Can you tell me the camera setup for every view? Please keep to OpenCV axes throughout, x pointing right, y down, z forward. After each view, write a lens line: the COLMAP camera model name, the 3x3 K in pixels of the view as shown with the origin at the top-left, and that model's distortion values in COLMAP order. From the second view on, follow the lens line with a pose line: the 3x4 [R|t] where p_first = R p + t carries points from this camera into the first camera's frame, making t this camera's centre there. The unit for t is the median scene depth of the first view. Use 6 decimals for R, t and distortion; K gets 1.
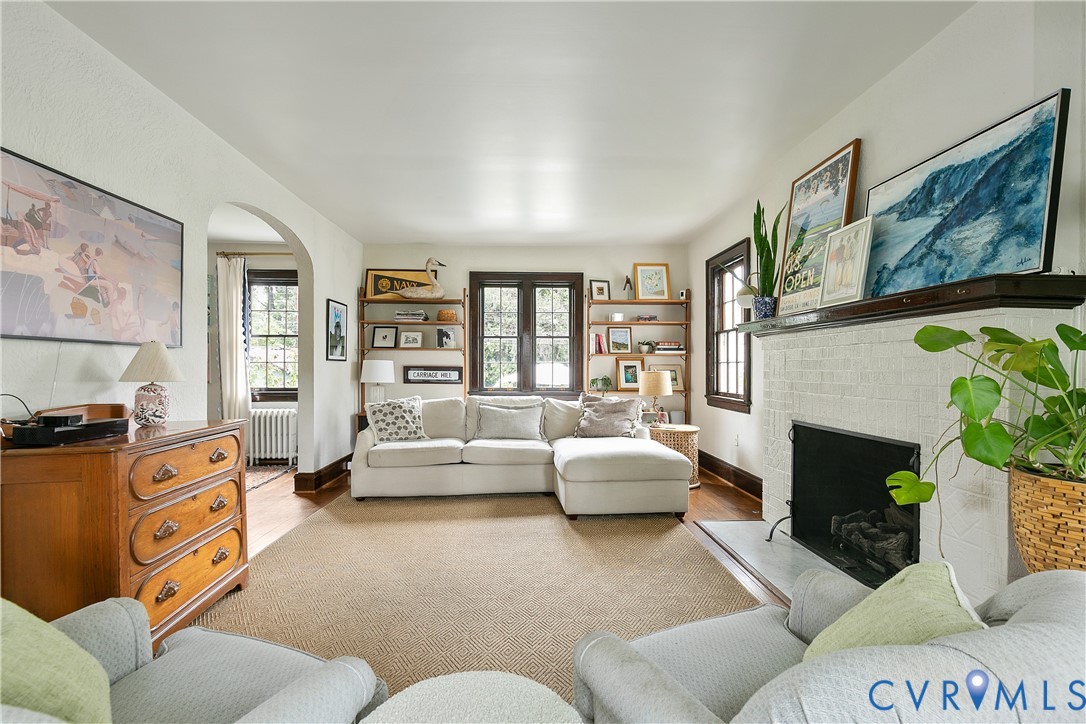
lens RADIAL K [[477.9, 0, 539.5], [0, 477.9, 372.0], [0, 0, 1]] dist [0.000581, 0.000070]
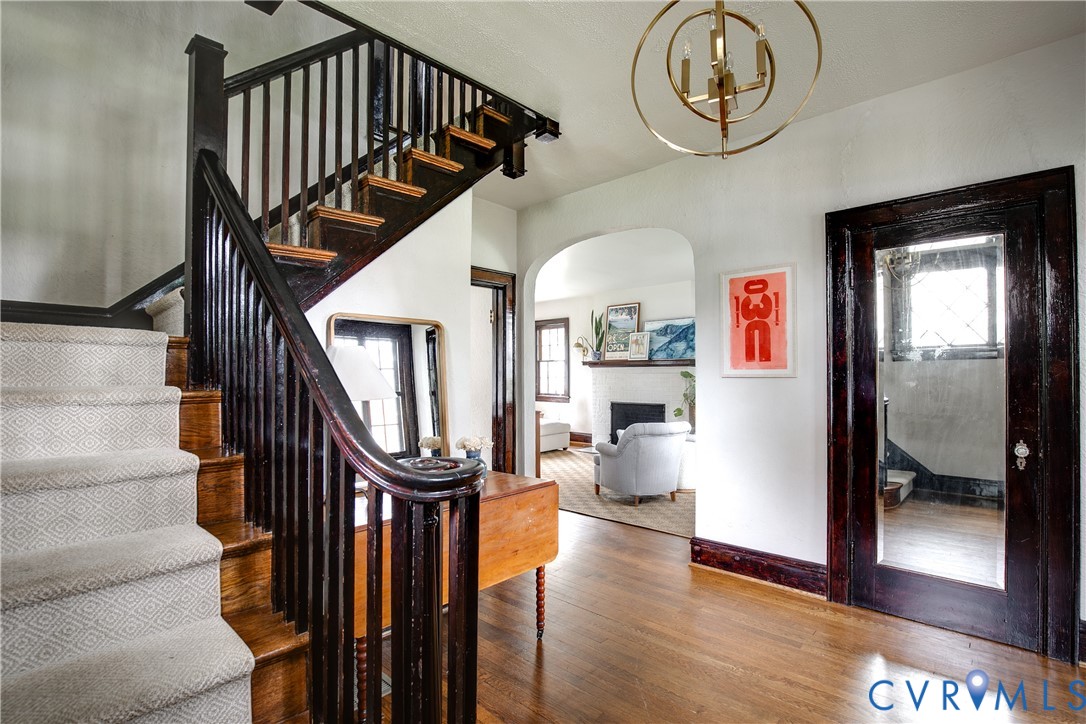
lens RADIAL K [[491.1, 0, 549.0], [0, 491.1, 368.7], [0, 0, 1]] dist [0.000162, 0.000095]
pose [[0.694683, 0.010056, 0.719246, -1.058943], [0.006999, 0.999760, -0.020738, -0.014908], [-0.719282, 0.019440, 0.694446, -0.383413]]
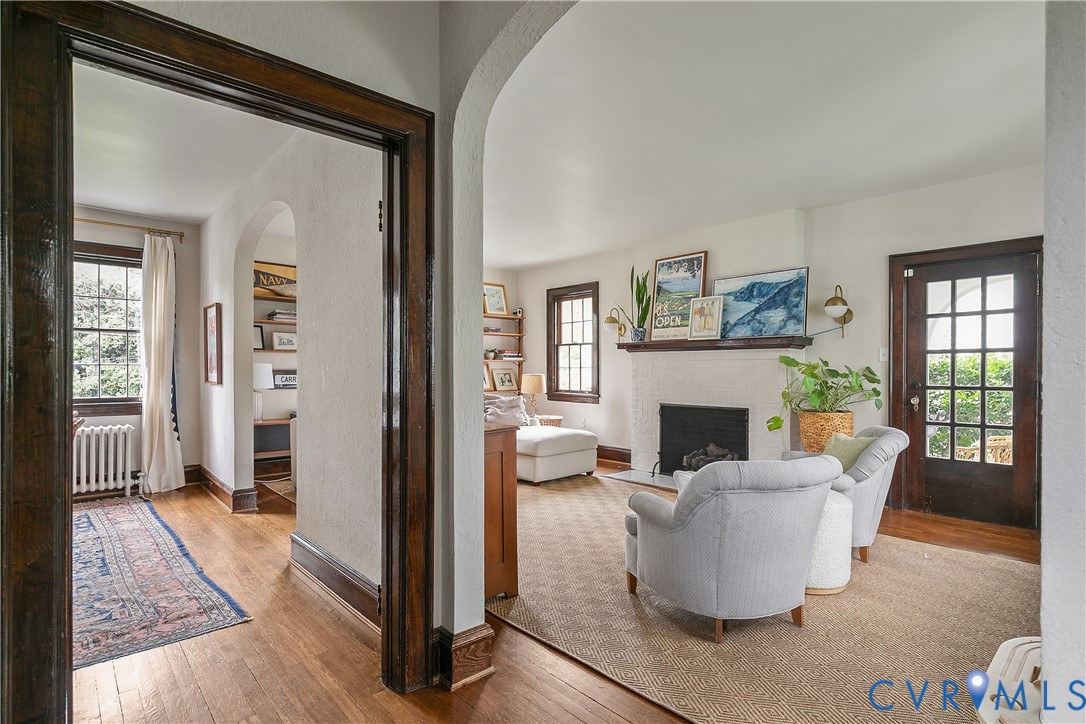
lens RADIAL K [[541.4, 0, 518.2], [0, 541.4, 373.3], [0, 0, 1]] dist [0.000160, 0.000020]
pose [[0.782137, -0.002921, 0.623100, -0.704472], [0.004193, 0.999991, -0.000575, -0.004053], [-0.623093, 0.003062, 0.782142, -0.115945]]
